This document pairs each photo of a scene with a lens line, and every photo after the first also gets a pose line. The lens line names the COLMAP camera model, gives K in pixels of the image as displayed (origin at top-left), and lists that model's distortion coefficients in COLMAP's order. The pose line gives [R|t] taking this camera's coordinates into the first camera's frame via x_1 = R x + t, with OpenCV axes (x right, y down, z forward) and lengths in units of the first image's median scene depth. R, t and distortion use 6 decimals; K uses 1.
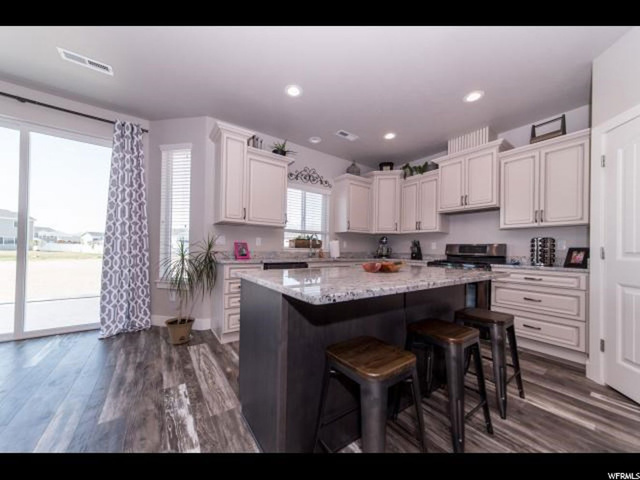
lens RADIAL K [[228.1, 0, 322.3], [0, 228.1, 243.0], [0, 0, 1]] dist [0.001369, 0.000016]
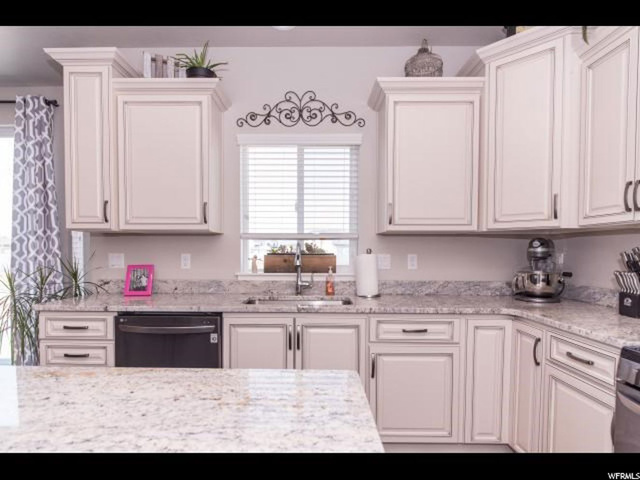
lens RADIAL K [[340.7, 0, 313.6], [0, 340.7, 252.6], [0, 0, 1]] dist [-0.000262, 0.000104]
pose [[0.803271, -0.014226, -0.595444, 0.364036], [0.022693, 0.999720, 0.006729, -0.021480], [0.595181, -0.018918, 0.803369, 0.492348]]
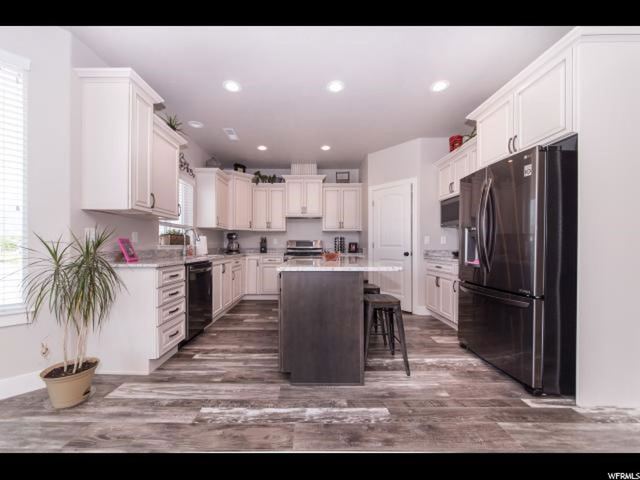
lens RADIAL K [[227.4, 0, 315.7], [0, 227.4, 243.3], [0, 0, 1]] dist [-0.002489, -0.000192]
pose [[0.593165, -0.010026, 0.805019, -0.447857], [-0.013697, 0.999652, 0.022542, -0.010061], [-0.804965, -0.024397, 0.592821, 0.075378]]
